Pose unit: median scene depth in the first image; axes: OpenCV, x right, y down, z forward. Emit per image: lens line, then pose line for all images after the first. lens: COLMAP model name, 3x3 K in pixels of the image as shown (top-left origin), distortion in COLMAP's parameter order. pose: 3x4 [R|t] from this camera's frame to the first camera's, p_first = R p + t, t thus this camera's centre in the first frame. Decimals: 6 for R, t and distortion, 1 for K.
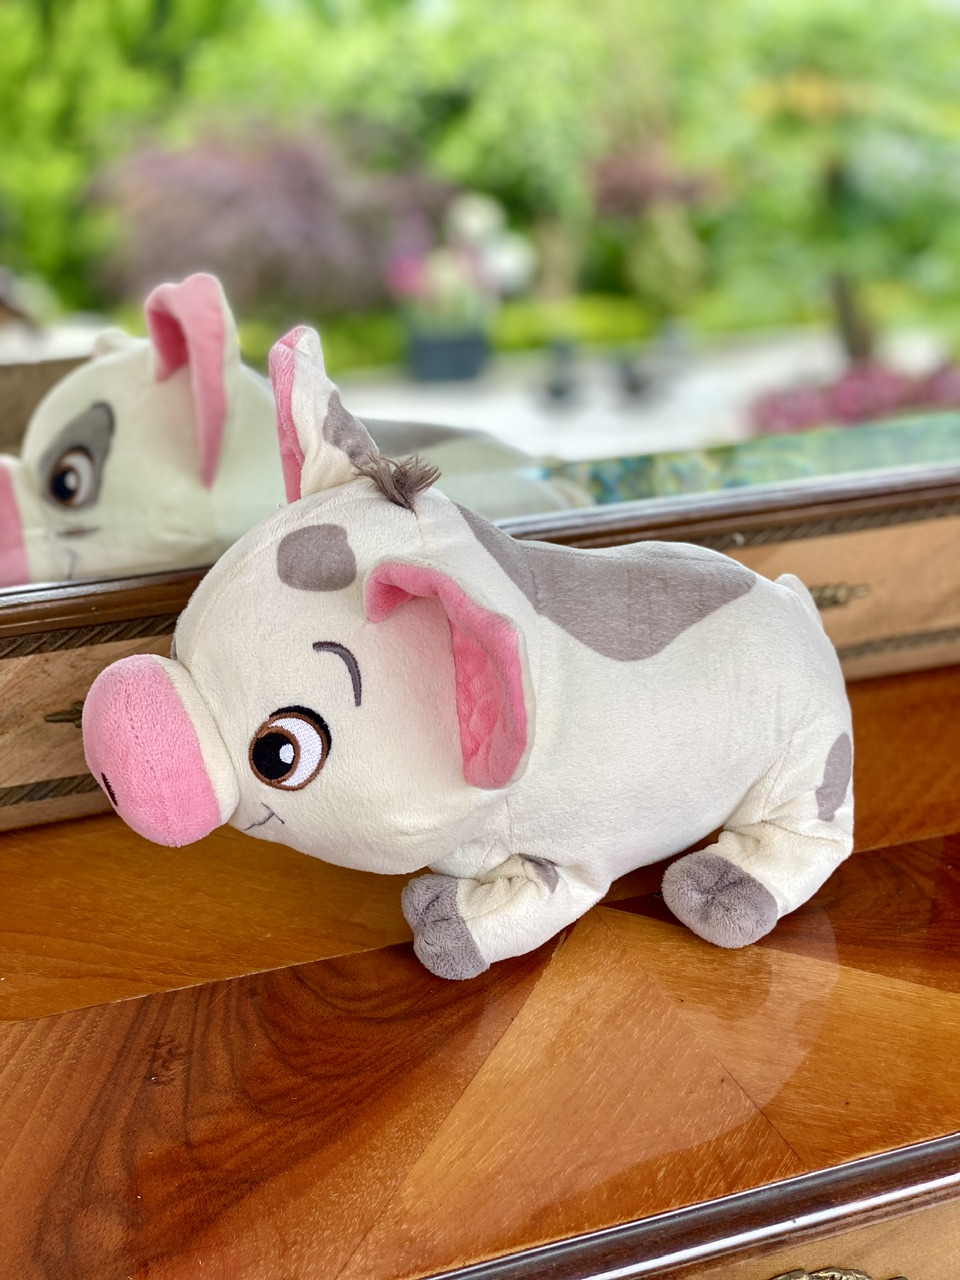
lens RADIAL K [[1925.9, 0, 451.3], [0, 1925.9, 704.5], [0, 0, 1]] dist [-0.025315, 0.000000]
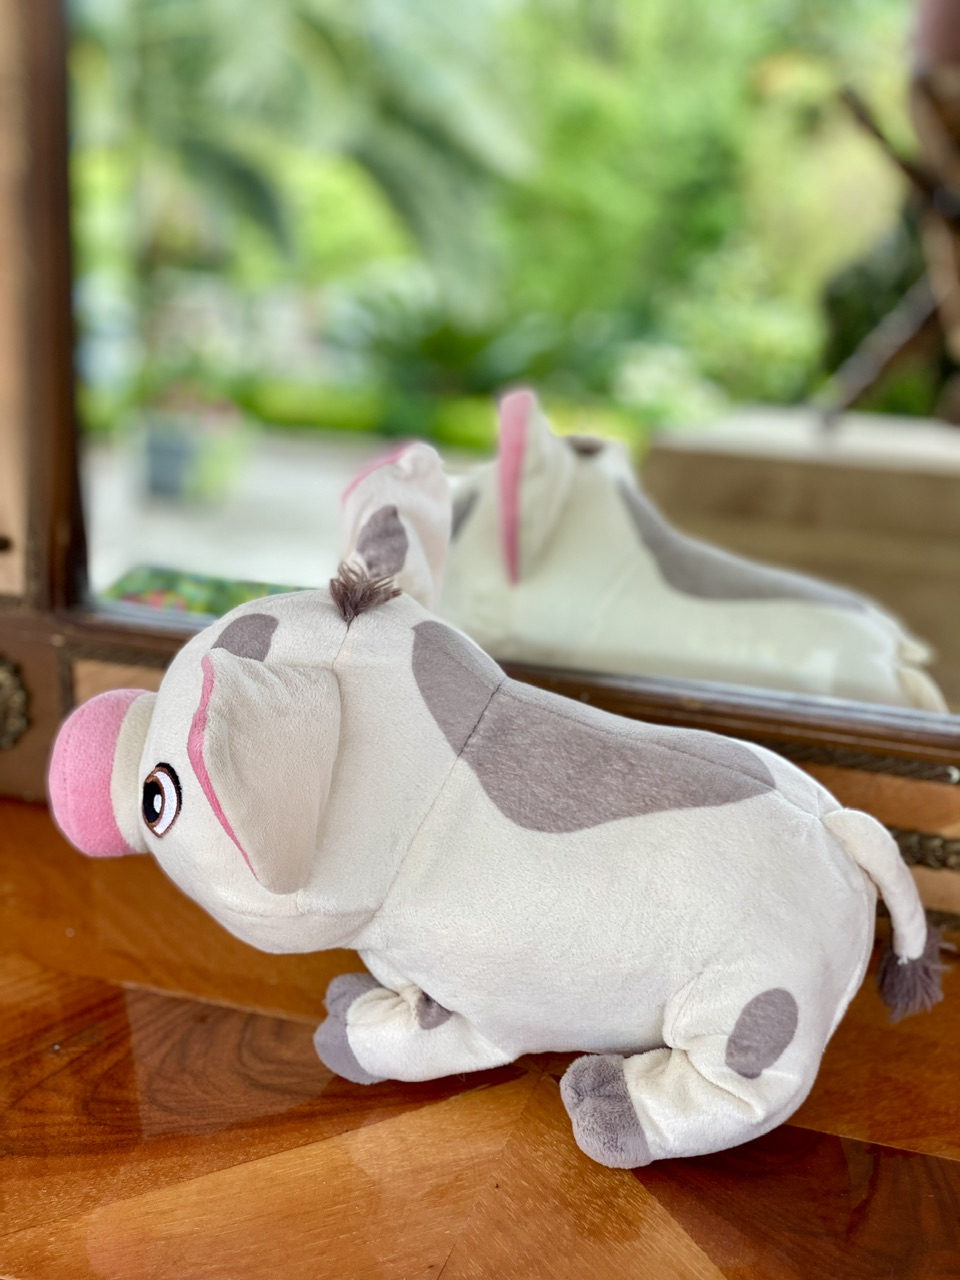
lens RADIAL K [[1925.9, 0, 488.6], [0, 1925.9, 558.7], [0, 0, 1]] dist [-0.025315, 0.000000]
pose [[0.762407, 0.212068, -0.611361, 0.640334], [-0.284509, 0.958413, -0.022347, -0.125488], [0.581197, 0.190975, 0.791036, 0.174202]]
